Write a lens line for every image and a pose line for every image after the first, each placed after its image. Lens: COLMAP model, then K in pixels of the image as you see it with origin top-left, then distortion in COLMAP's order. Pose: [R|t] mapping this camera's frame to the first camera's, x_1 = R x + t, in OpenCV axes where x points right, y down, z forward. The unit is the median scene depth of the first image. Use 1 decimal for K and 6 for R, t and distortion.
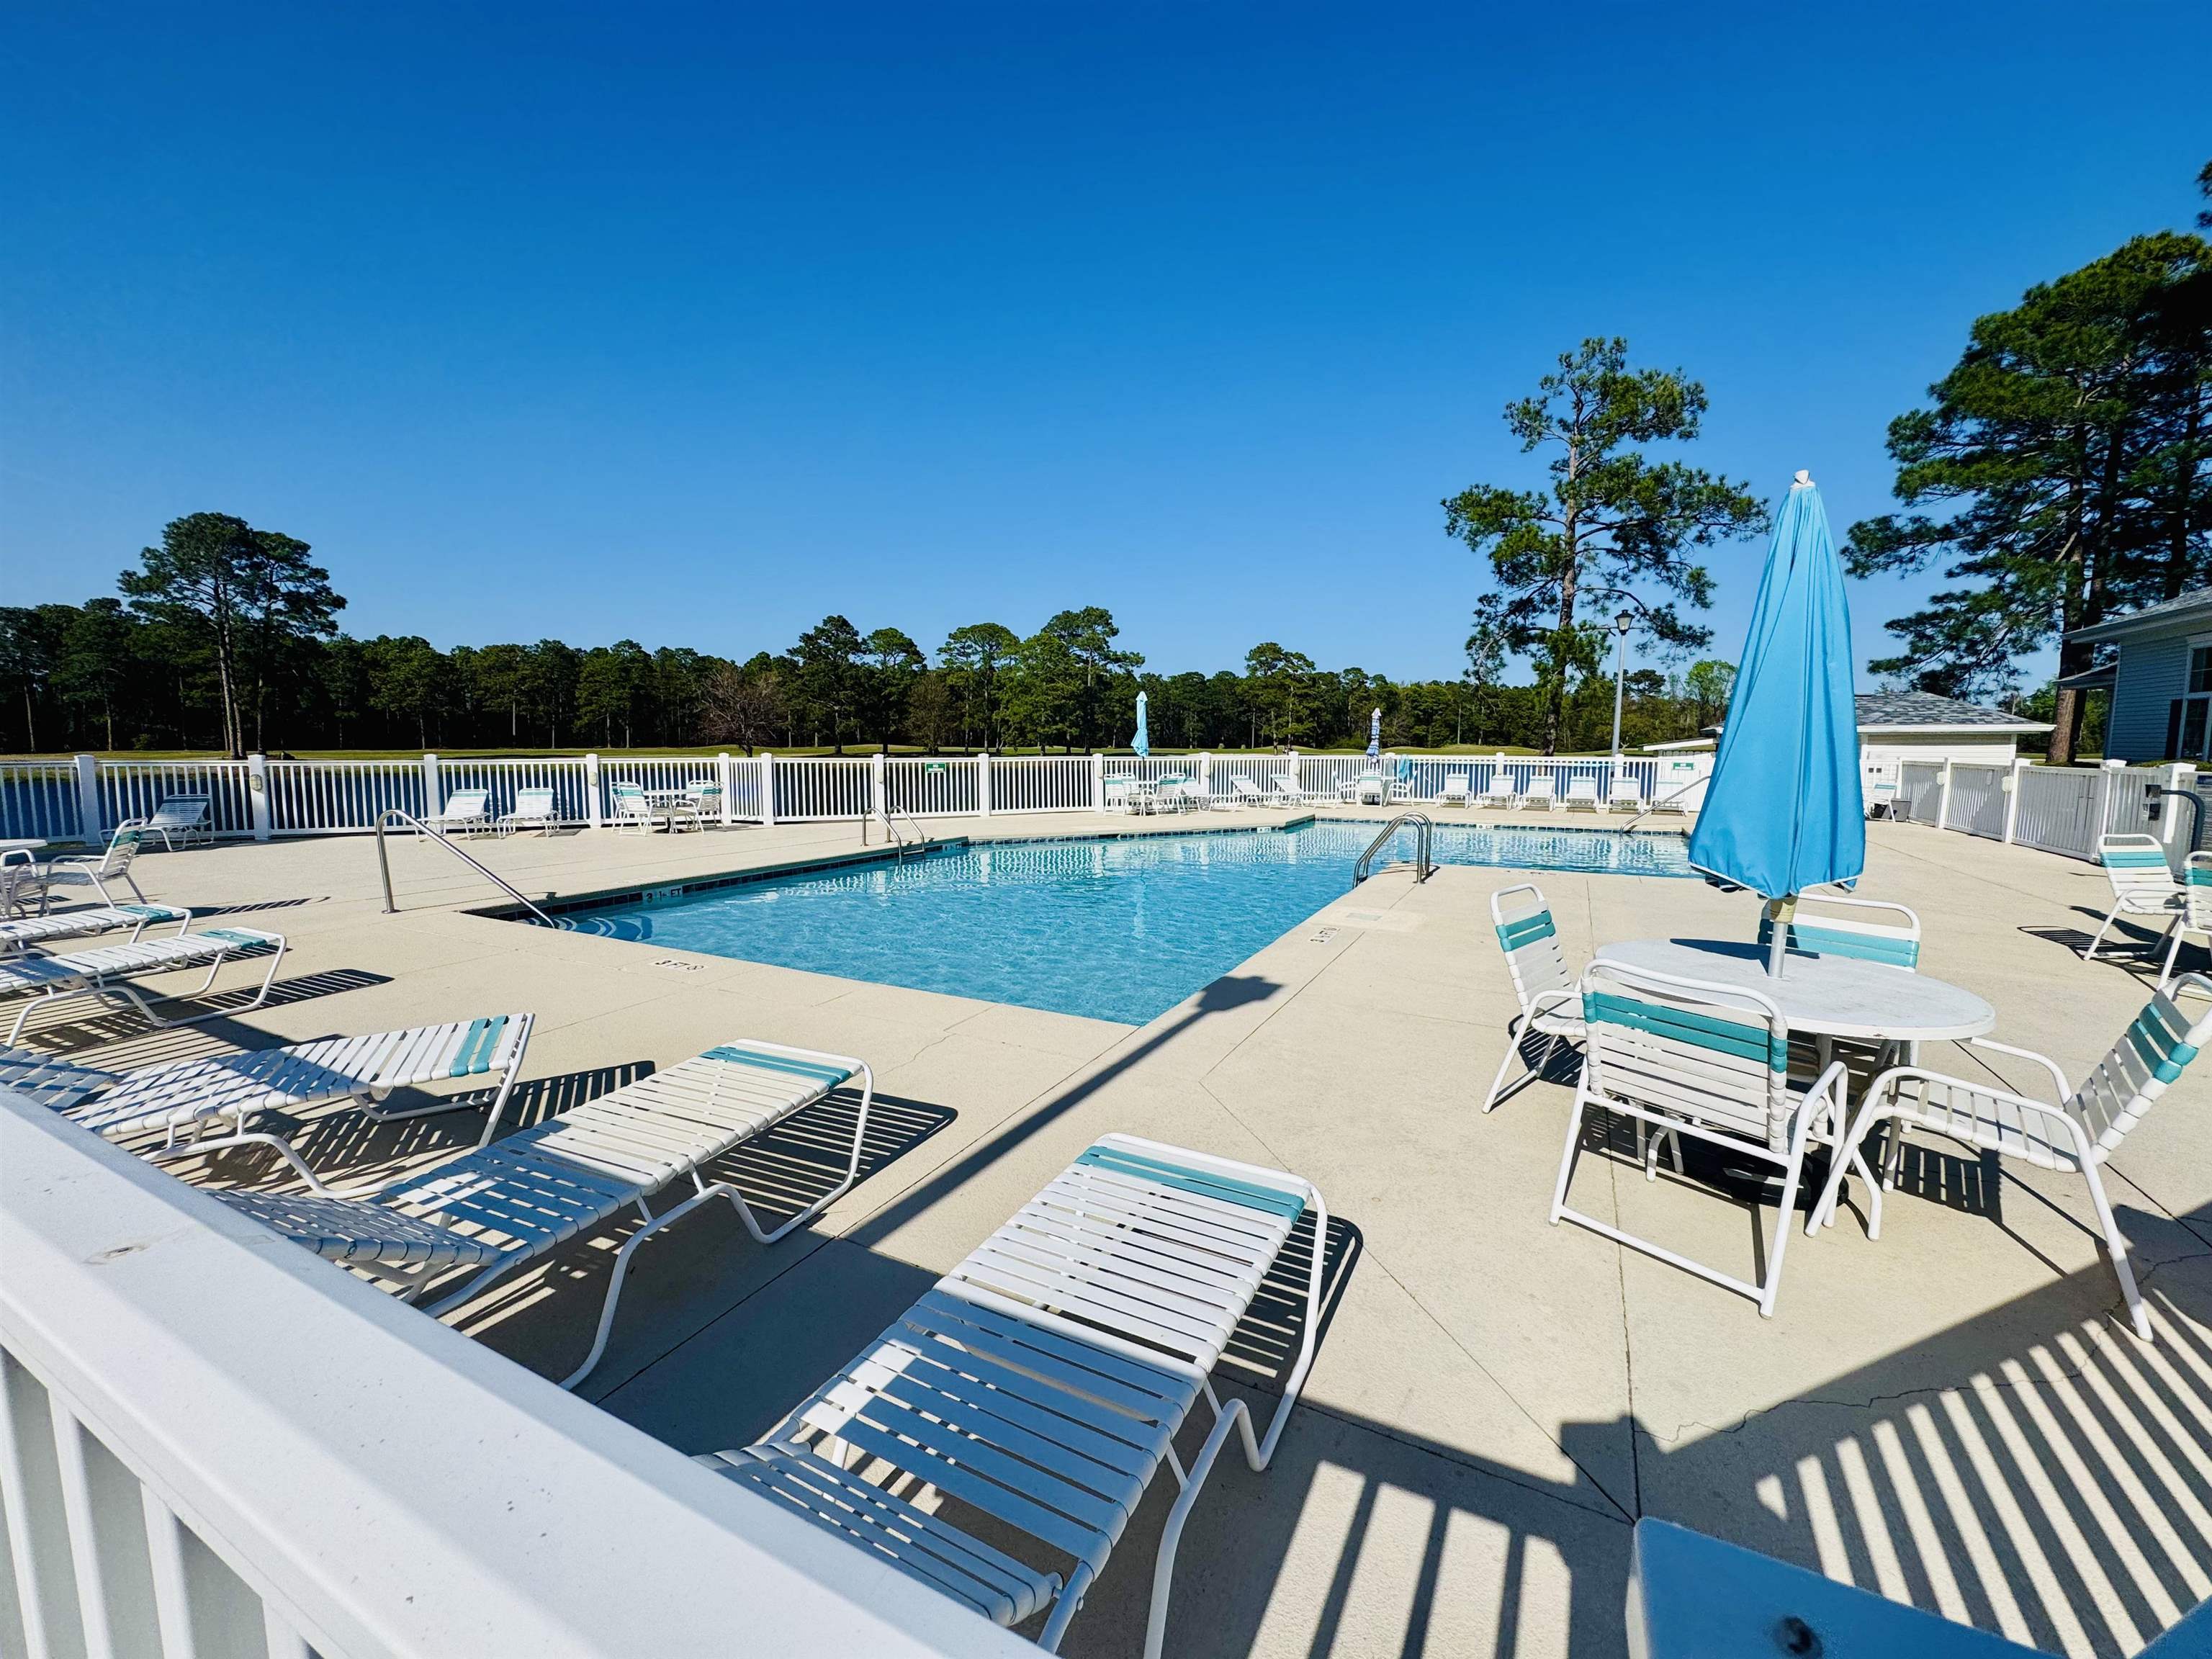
lens RADIAL K [[872.0, 0, 1102.4], [0, 872.0, 835.6], [0, 0, 1]] dist [-0.001866, -0.001133]
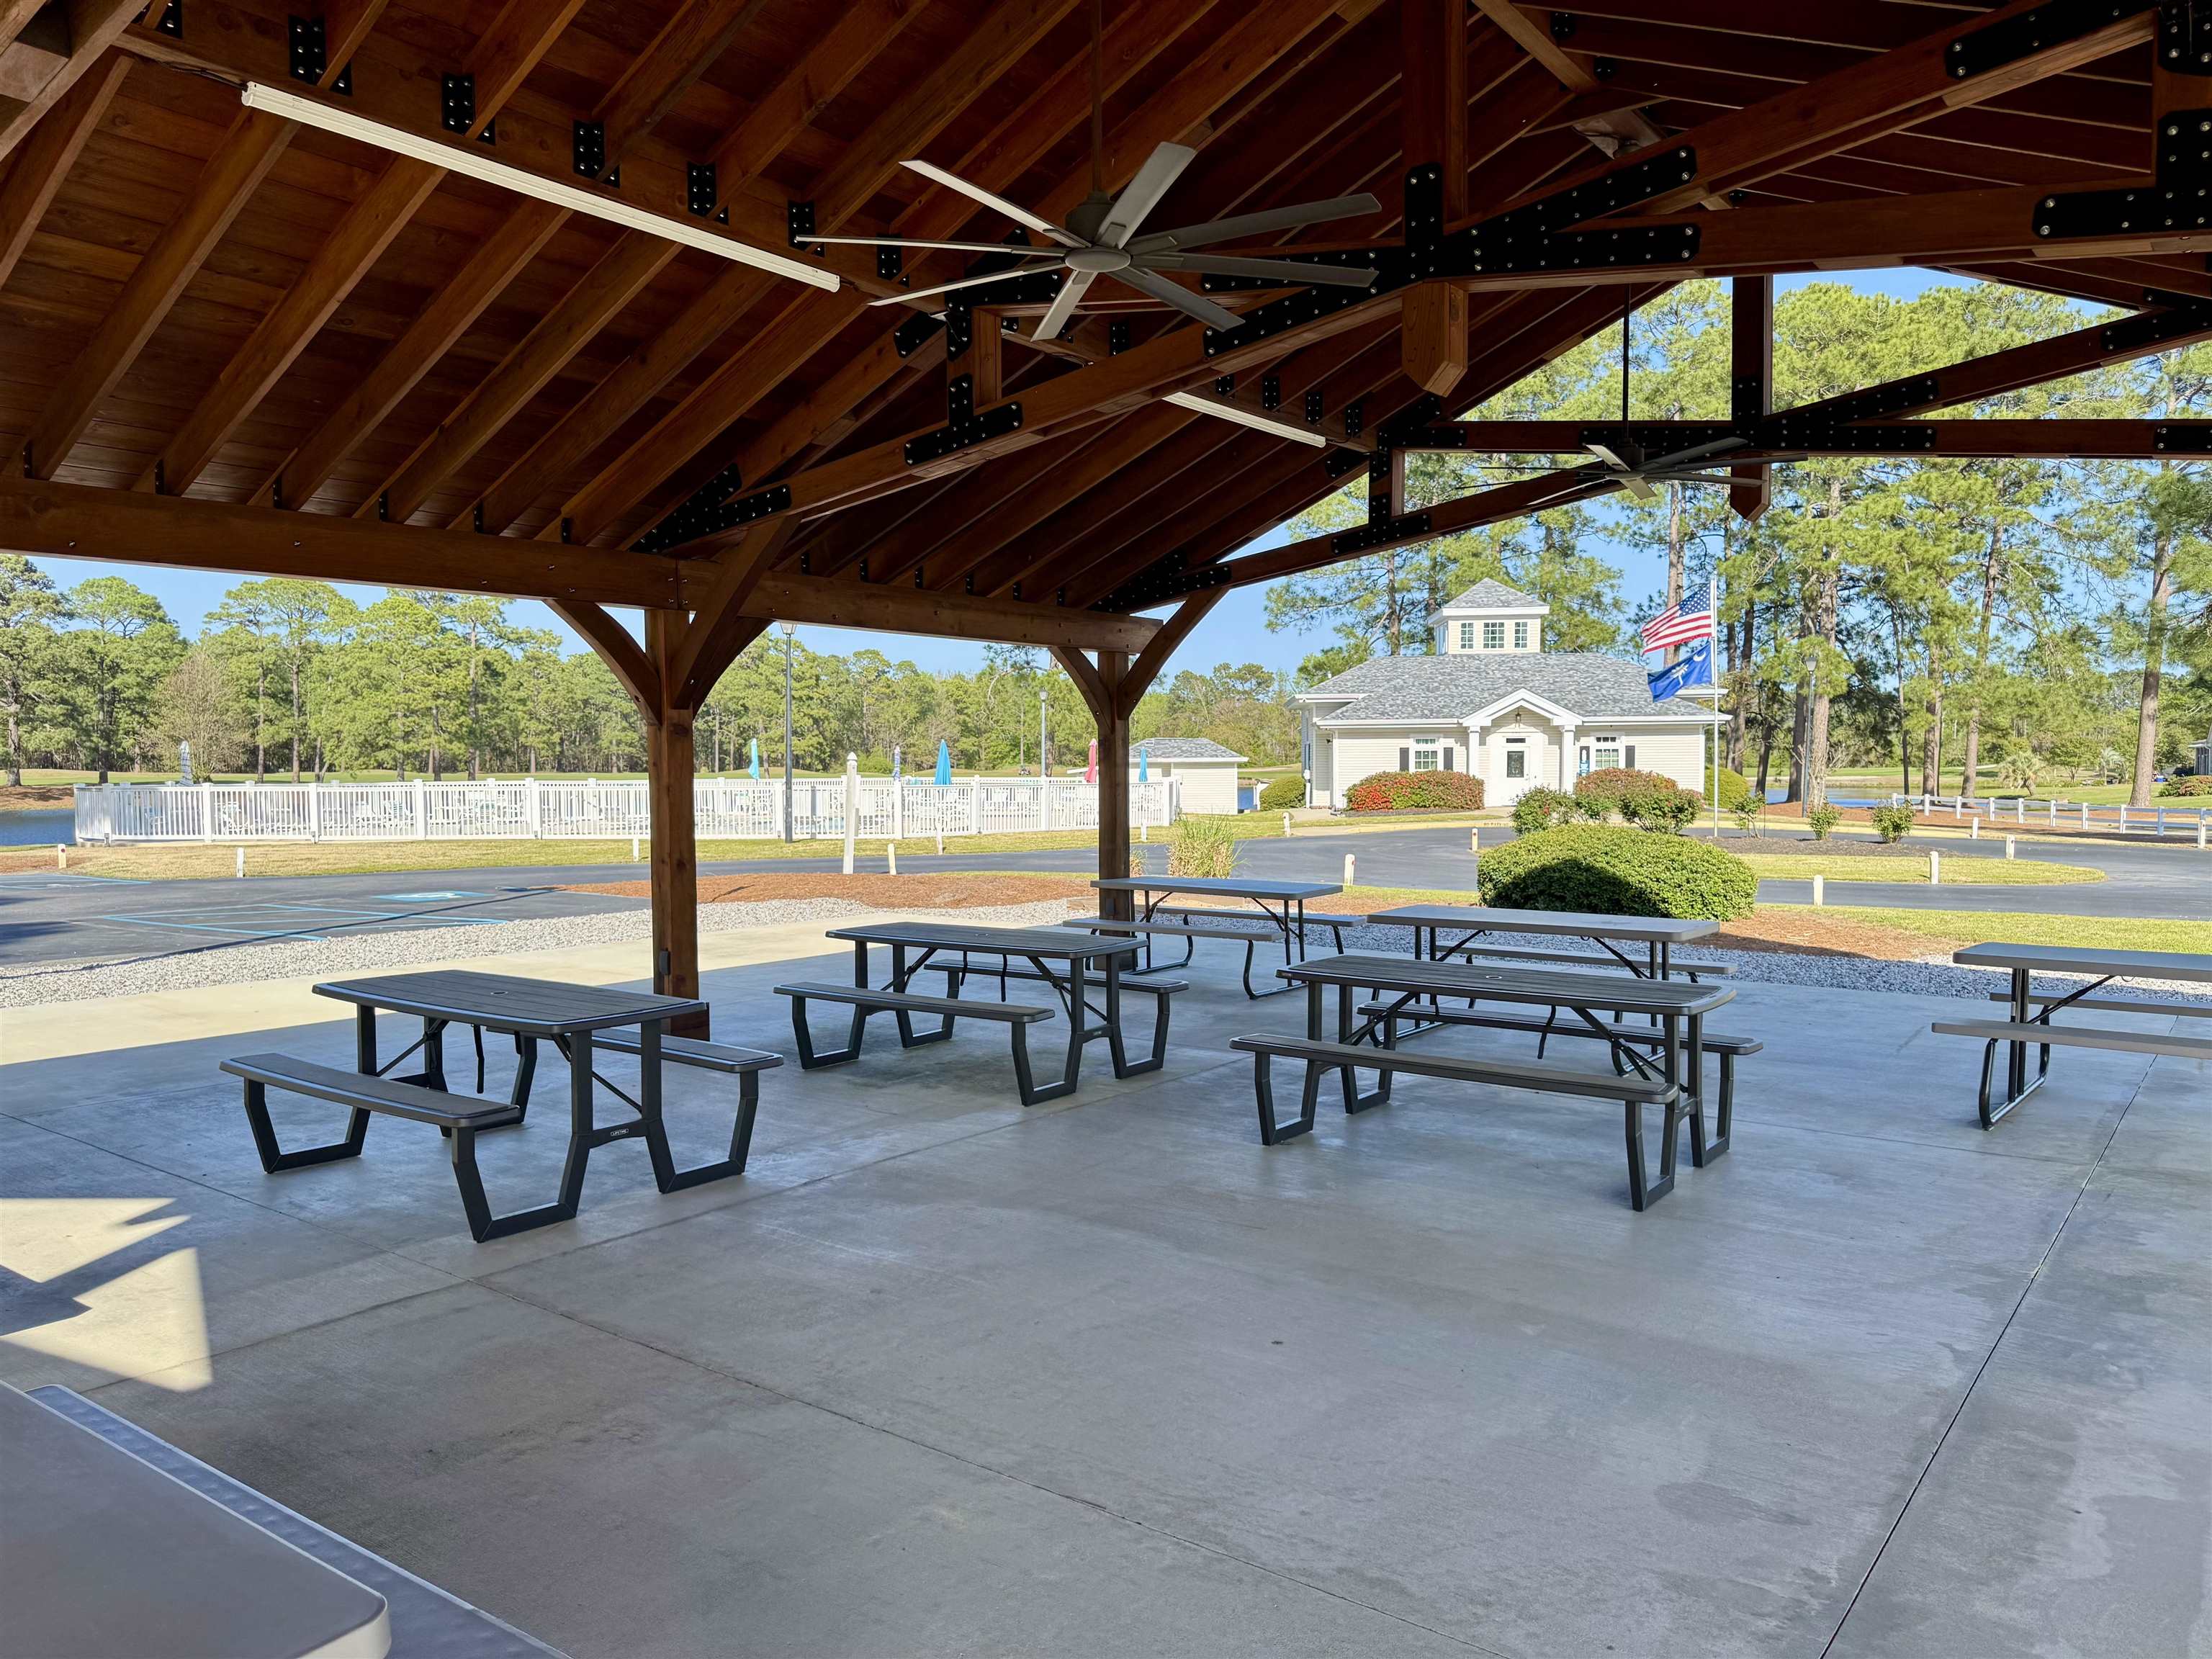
lens RADIAL K [[1551.2, 0, 1114.9], [0, 1551.2, 815.1], [0, 0, 1]] dist [0.046534, -0.050990]
pose [[0.907063, -0.018446, 0.420591, -0.265374], [0.048485, 0.996969, -0.060840, 0.086289], [-0.418194, 0.075578, 0.905208, -0.889015]]
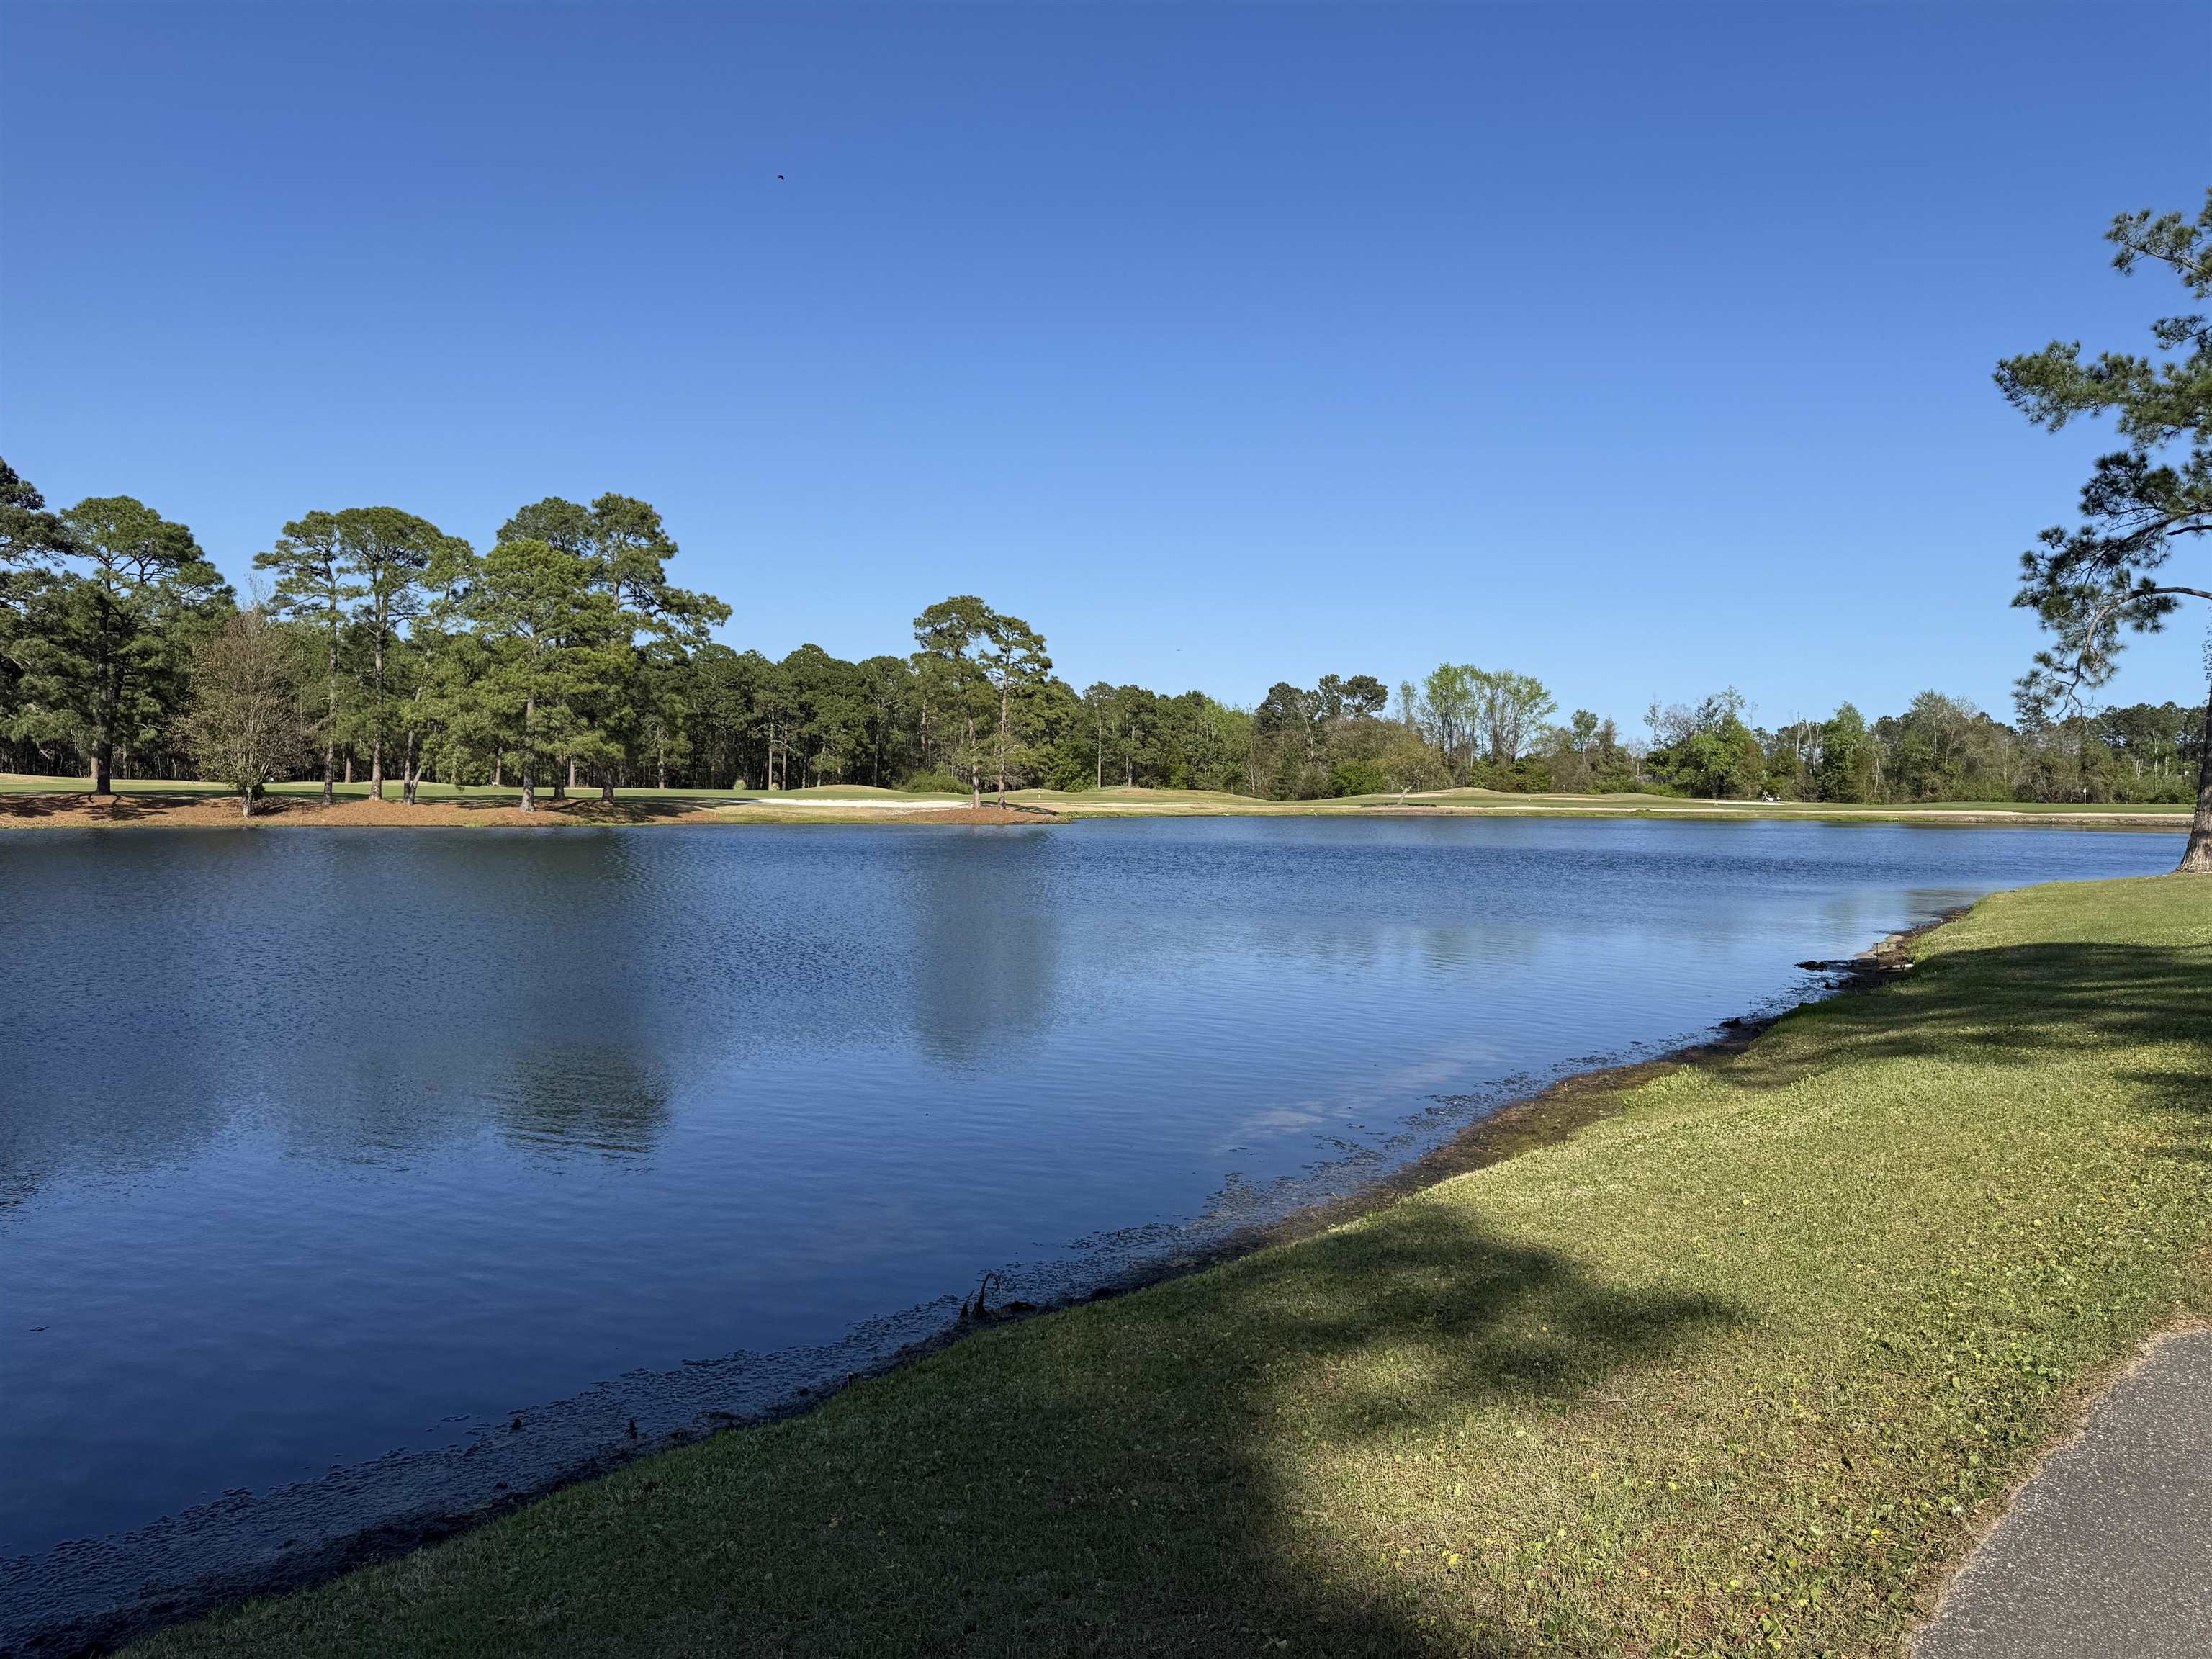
lens RADIAL K [[1551.2, 0, 1119.2], [0, 1551.2, 834.1], [0, 0, 1]] dist [0.046534, -0.050990]
pose [[0.873288, -0.006018, 0.487166, -0.688197], [0.041482, 0.997211, -0.062041, -0.034429], [-0.485434, 0.074388, 0.871103, 0.441322]]
